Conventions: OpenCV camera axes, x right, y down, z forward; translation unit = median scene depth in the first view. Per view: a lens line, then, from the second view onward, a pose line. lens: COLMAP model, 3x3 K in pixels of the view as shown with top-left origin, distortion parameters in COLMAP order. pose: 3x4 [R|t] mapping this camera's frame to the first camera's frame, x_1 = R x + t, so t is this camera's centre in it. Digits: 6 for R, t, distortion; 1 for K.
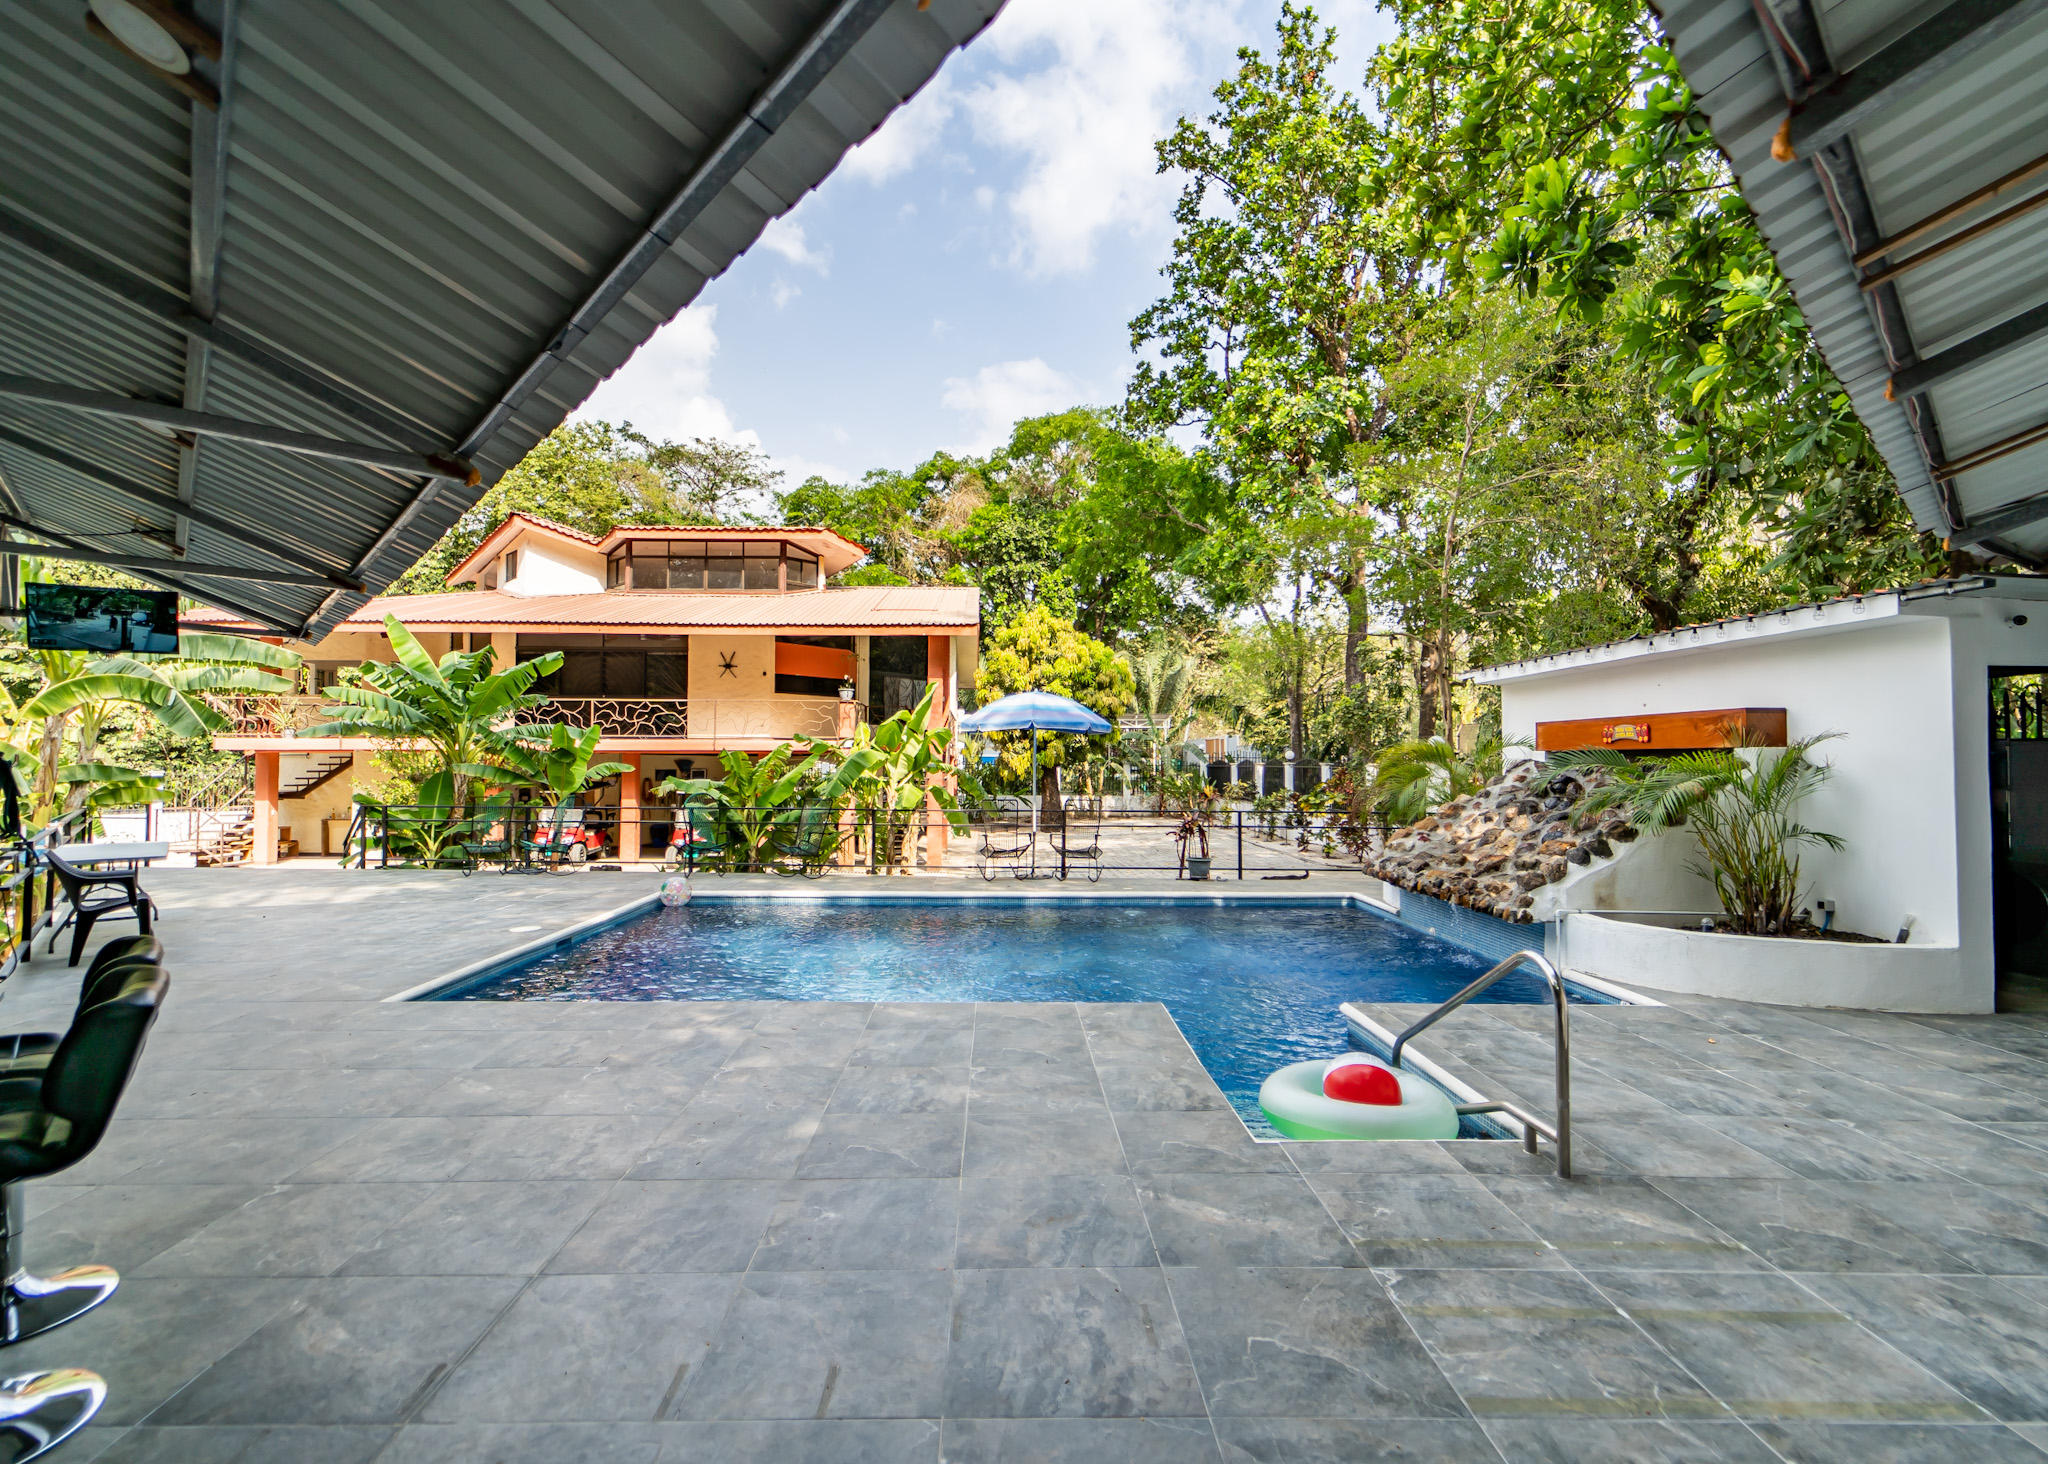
lens RADIAL K [[958.7, 0, 1024.0], [0, 958.7, 732.0], [0, 0, 1]] dist [-0.001274, 0.000006]
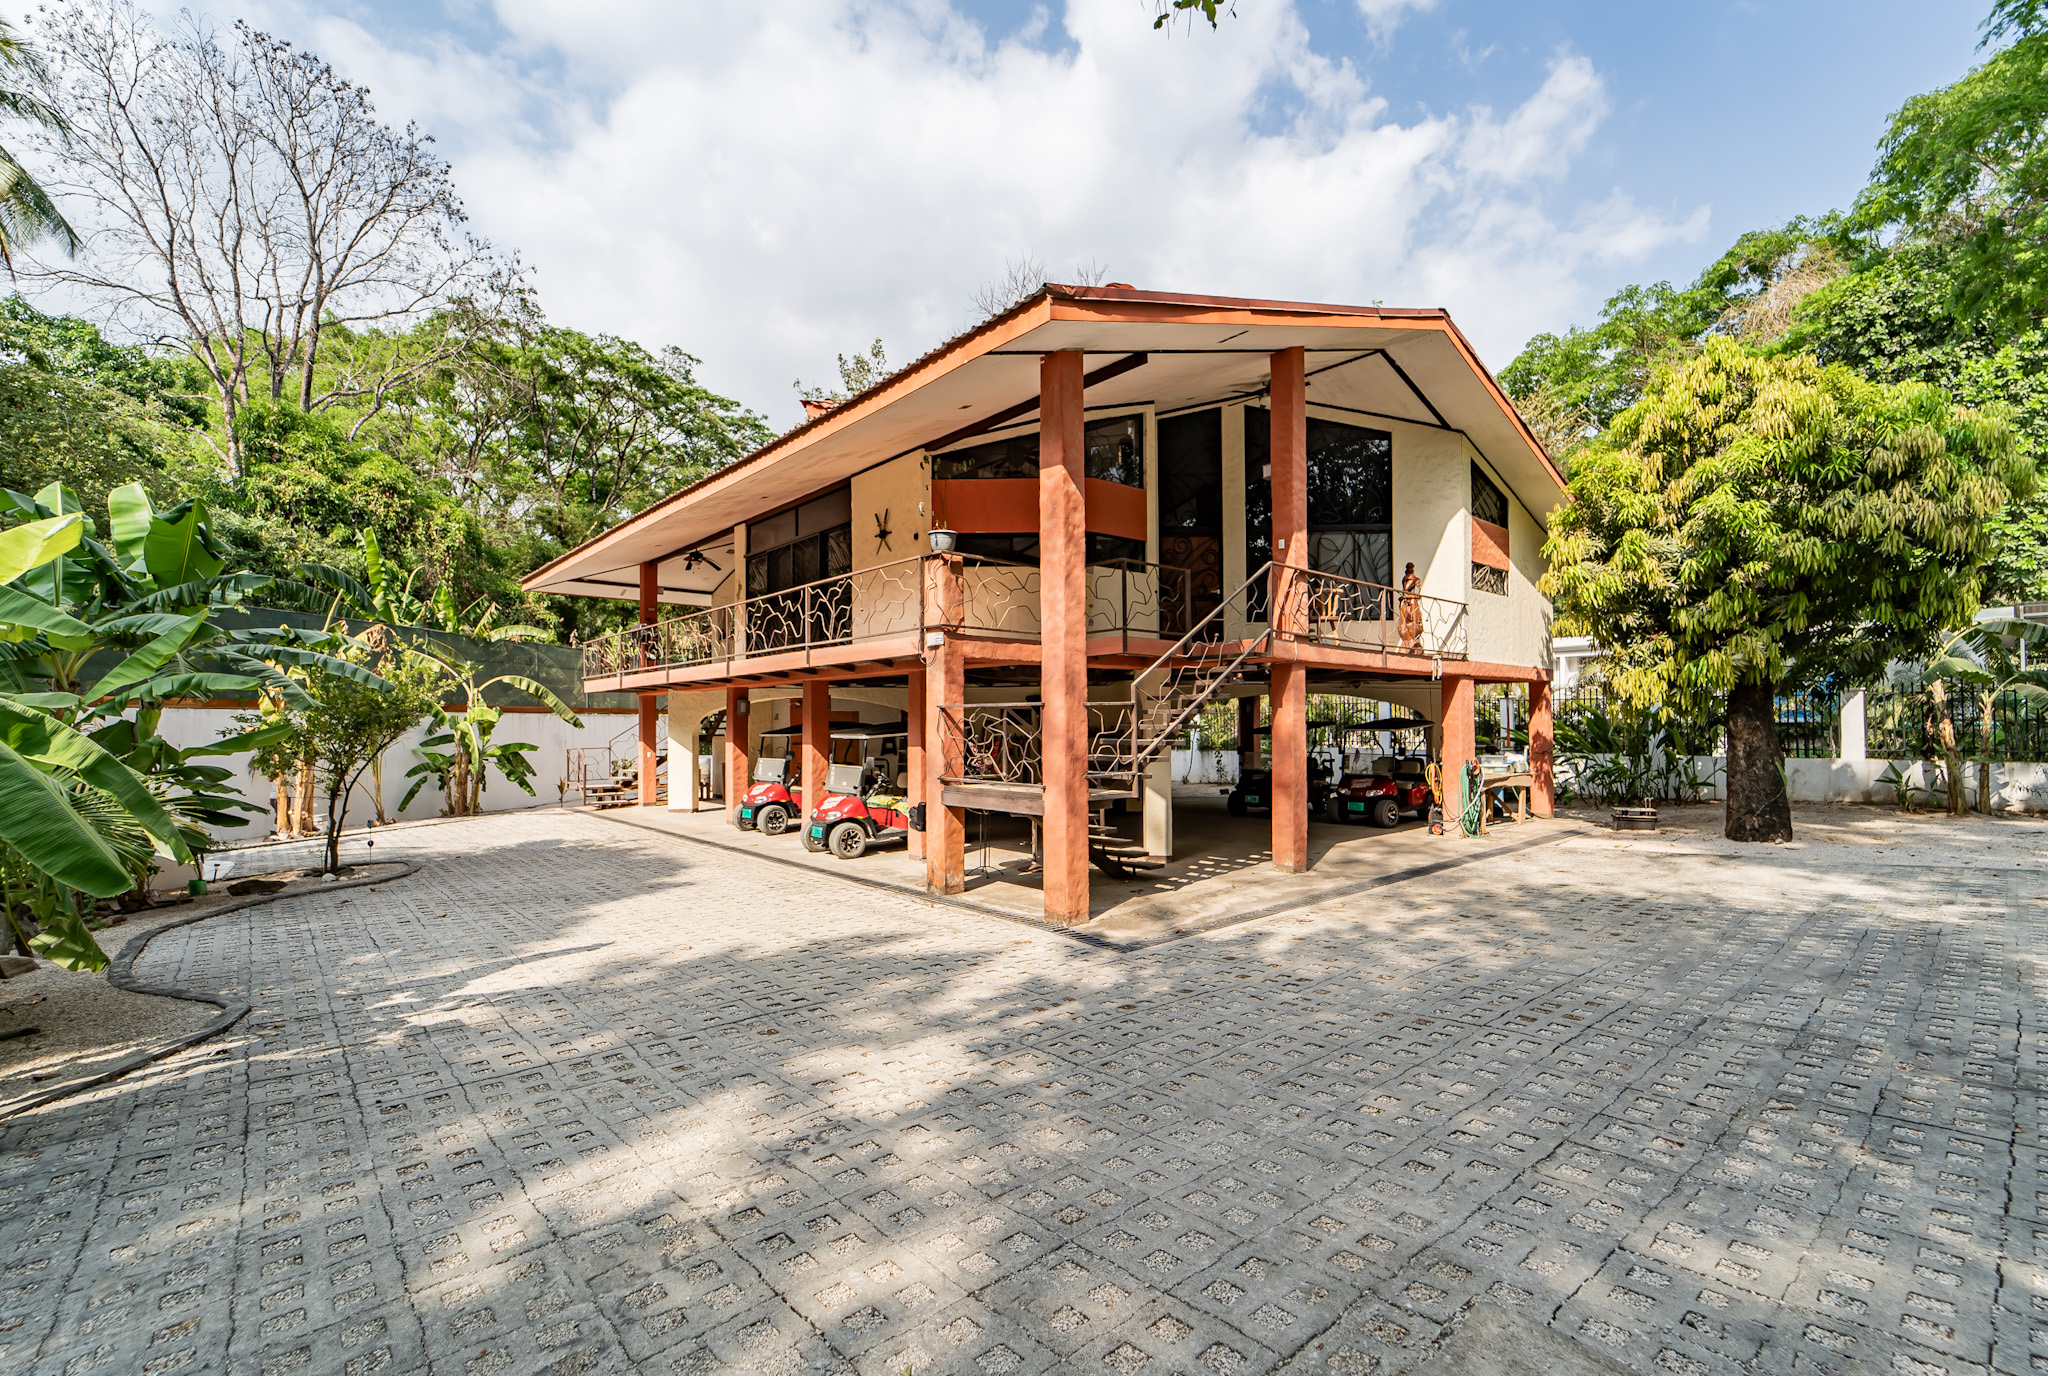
lens RADIAL K [[863.6, 0, 1039.3], [0, 863.6, 707.9], [0, 0, 1]] dist [-0.000924, -0.001052]
pose [[0.624618, -0.014557, -0.780795, 0.138247], [0.030363, 0.999523, 0.005654, 0.032554], [0.780340, -0.027239, 0.624762, 0.508650]]
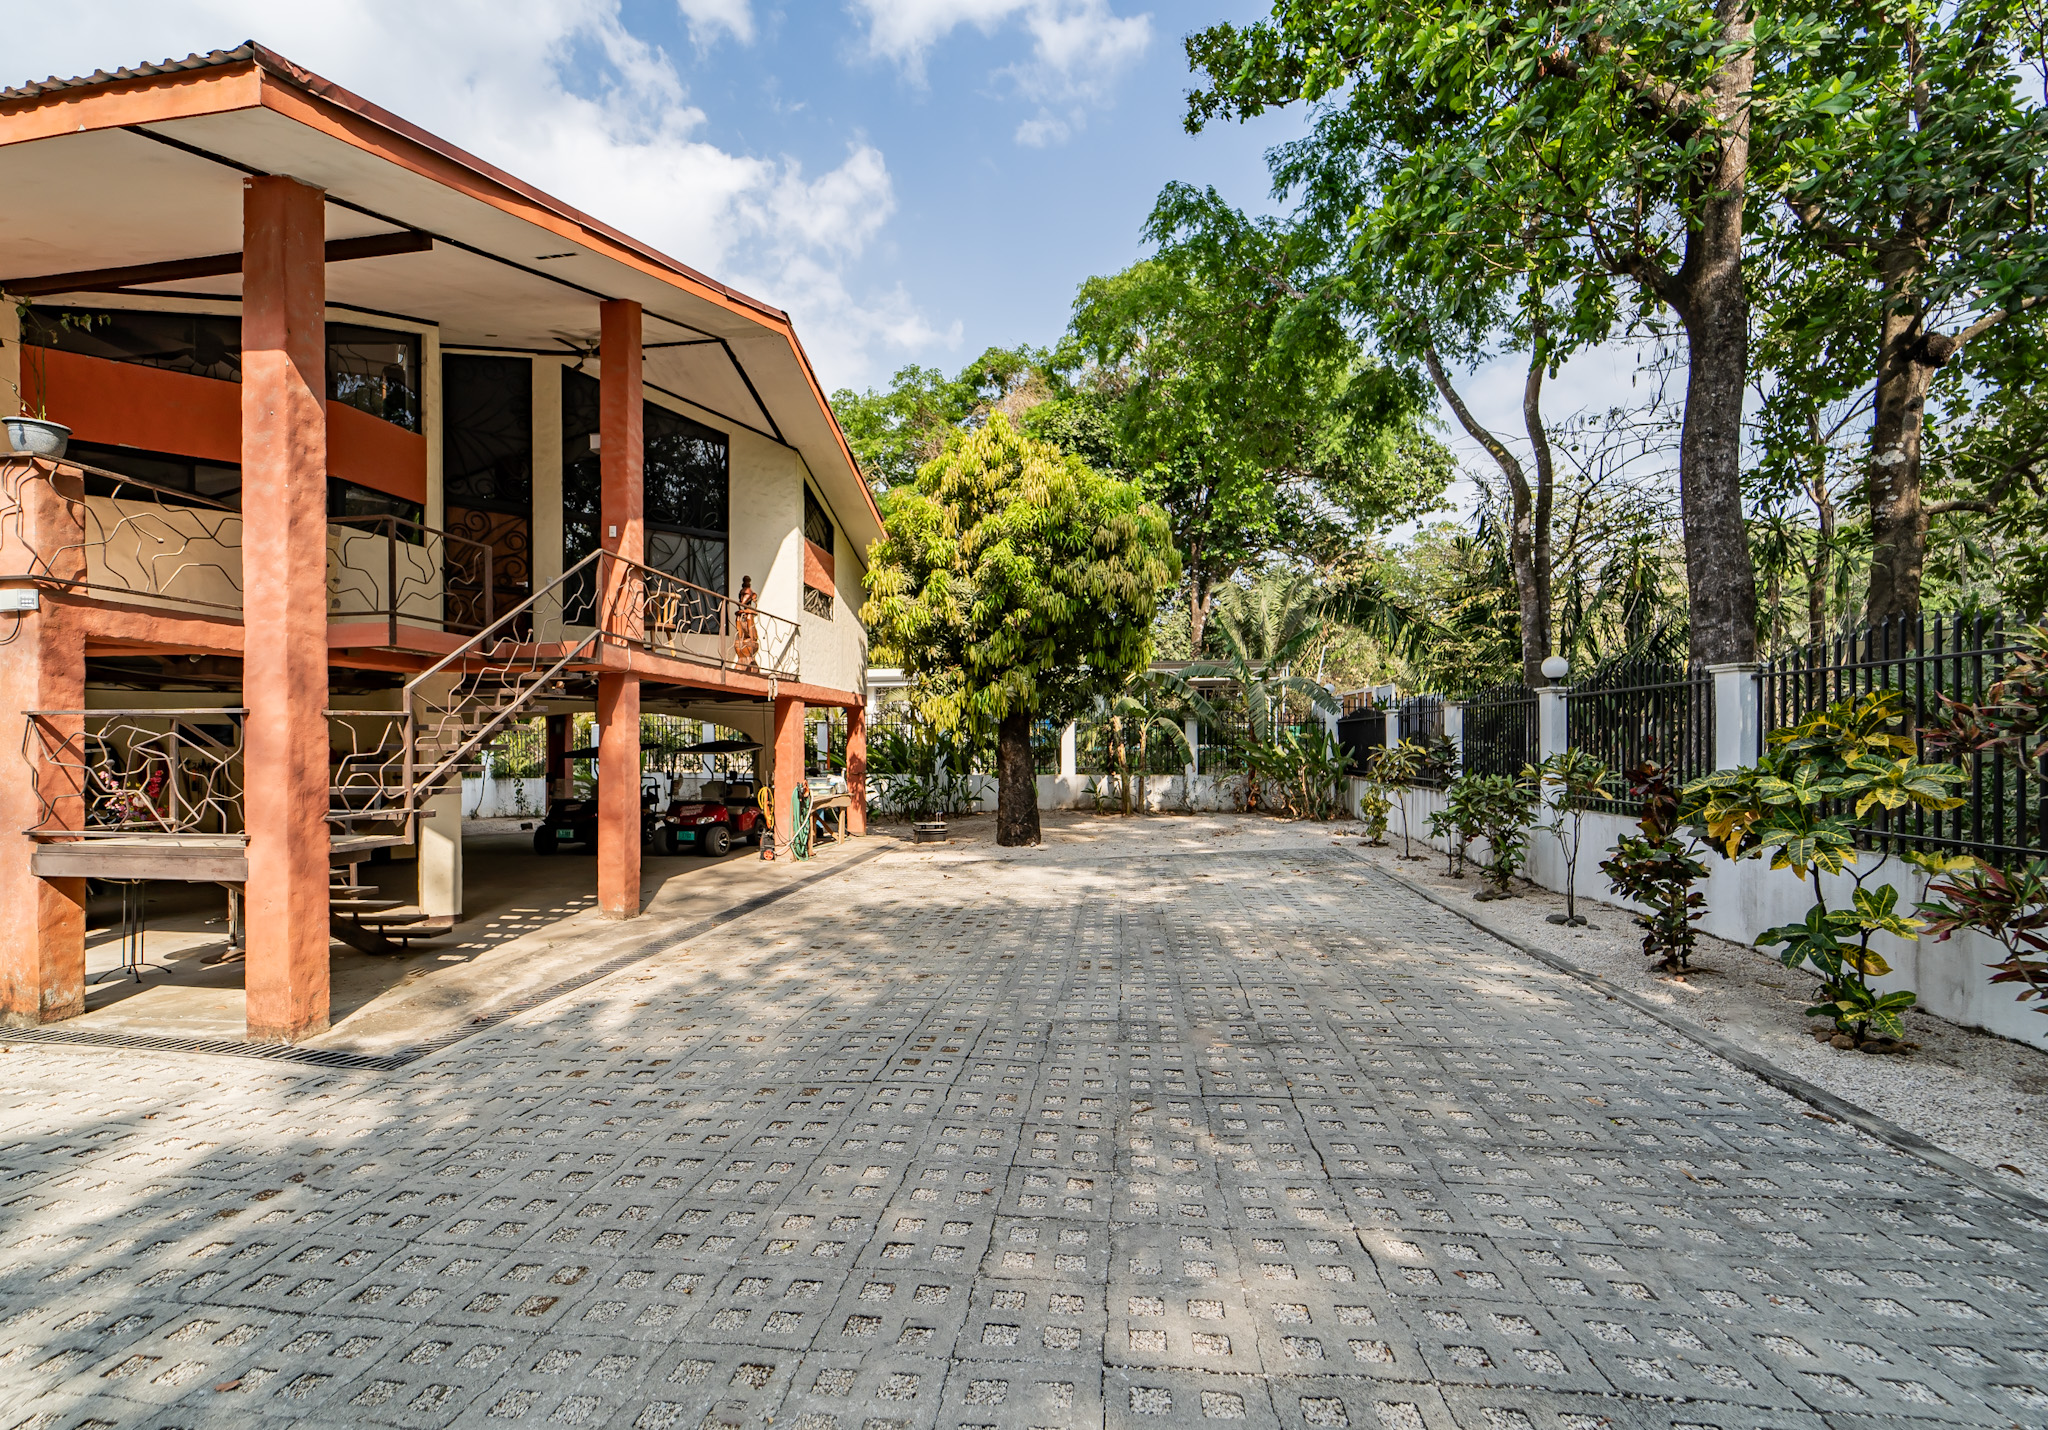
lens RADIAL K [[890.6, 0, 957.1], [0, 890.6, 743.2], [0, 0, 1]] dist [0.008379, -0.004620]
pose [[0.973952, -0.000977, -0.226751, 0.110995], [0.008267, 0.999479, 0.031203, 0.034966], [0.226603, -0.032265, 0.973453, 0.533333]]
